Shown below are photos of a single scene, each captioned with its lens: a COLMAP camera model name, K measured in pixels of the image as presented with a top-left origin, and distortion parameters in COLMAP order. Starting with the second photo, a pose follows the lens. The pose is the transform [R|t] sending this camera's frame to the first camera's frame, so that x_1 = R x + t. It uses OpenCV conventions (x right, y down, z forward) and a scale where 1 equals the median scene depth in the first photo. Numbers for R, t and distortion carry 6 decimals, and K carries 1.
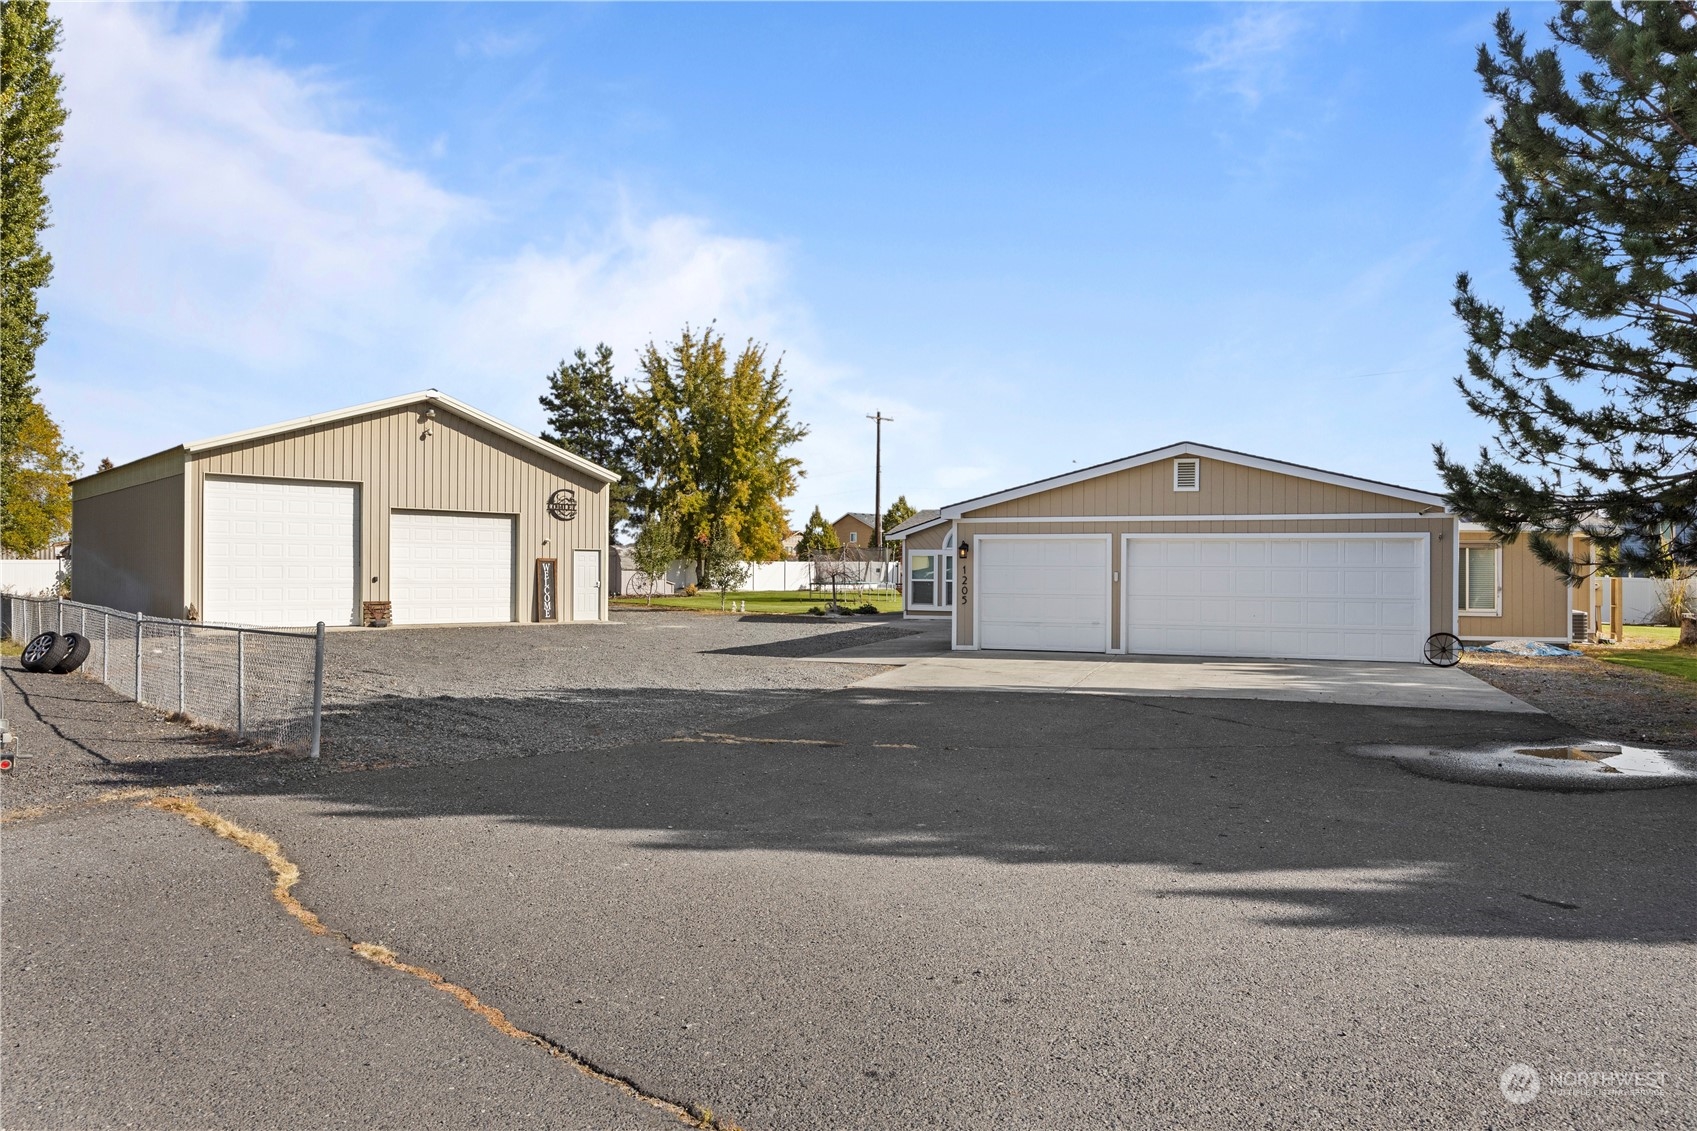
lens RADIAL K [[1802.6, 0, 848.5], [0, 1802.6, 565.5], [0, 0, 1]] dist [-0.000247, 0.000567]
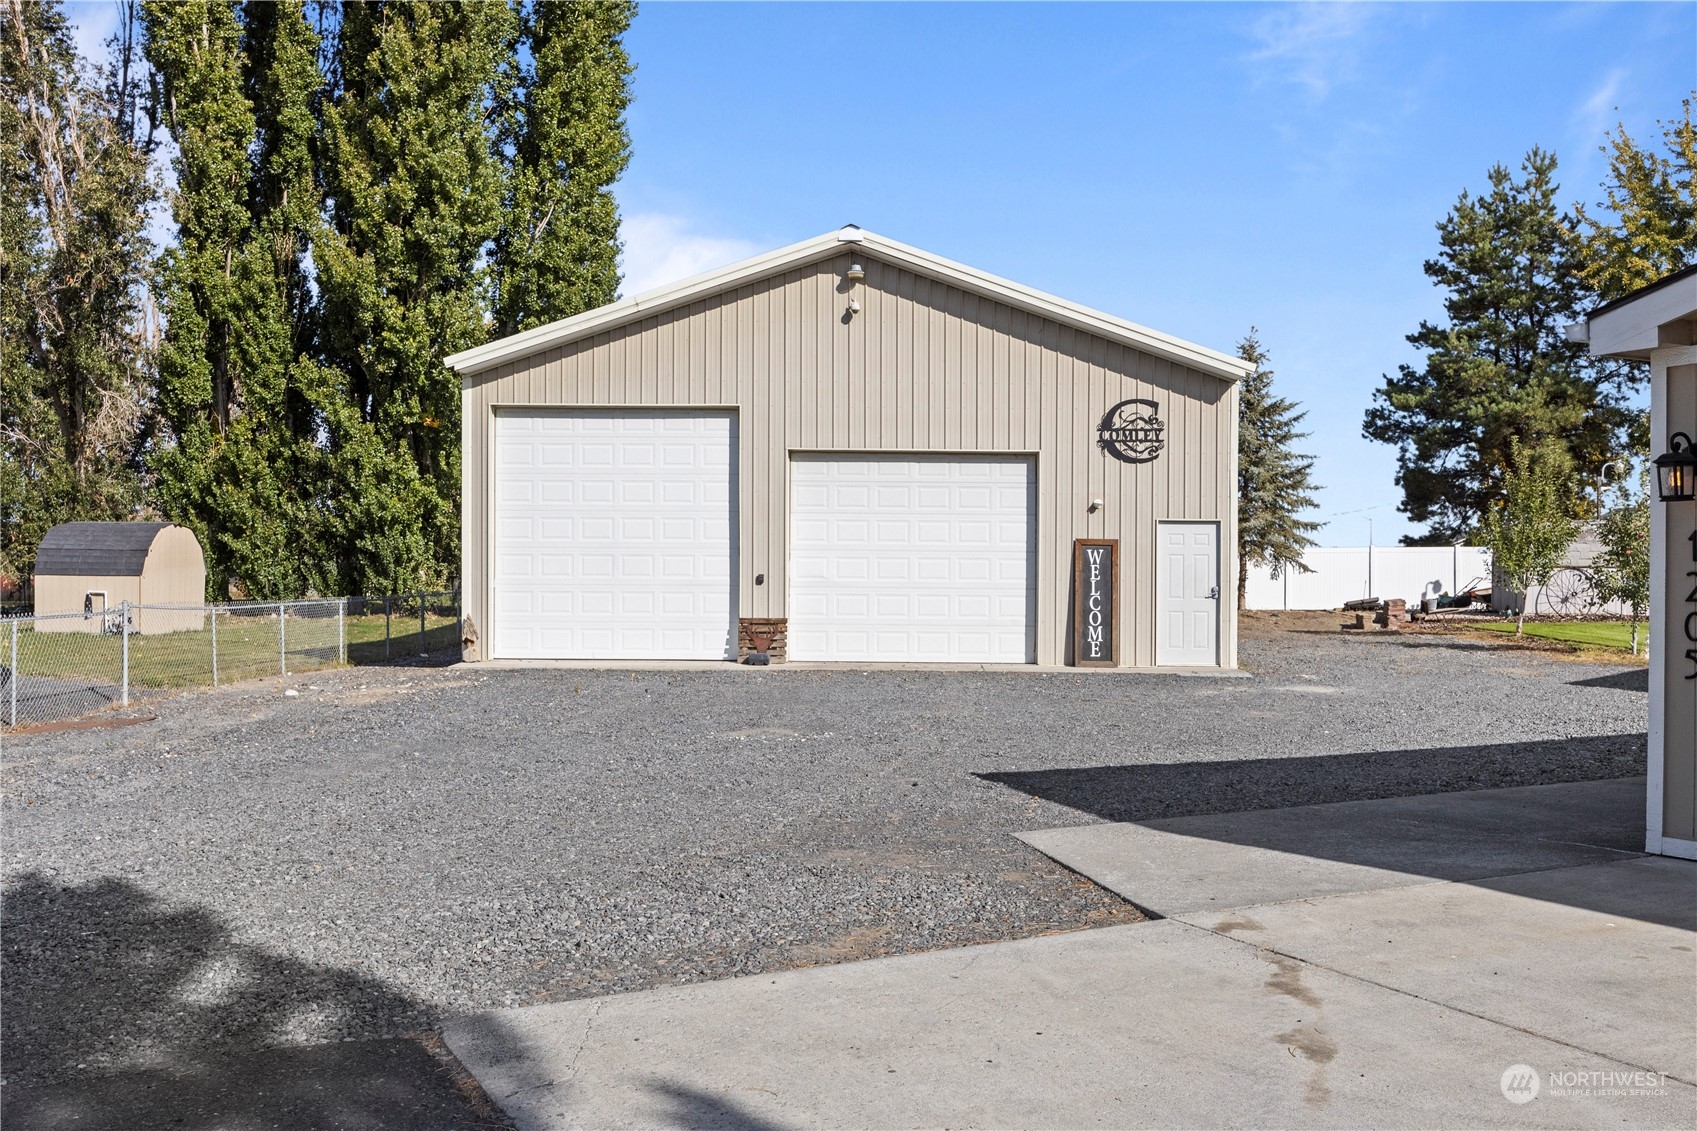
lens RADIAL K [[1680.0, 0, 848.5], [0, 1680.0, 565.5], [0, 0, 1]] dist [0.000322, -0.005173]
pose [[0.640429, -0.003252, -0.768010, 0.146777], [-0.000864, 0.999987, -0.004955, 0.005744], [0.768017, 0.003837, 0.640418, 0.648654]]
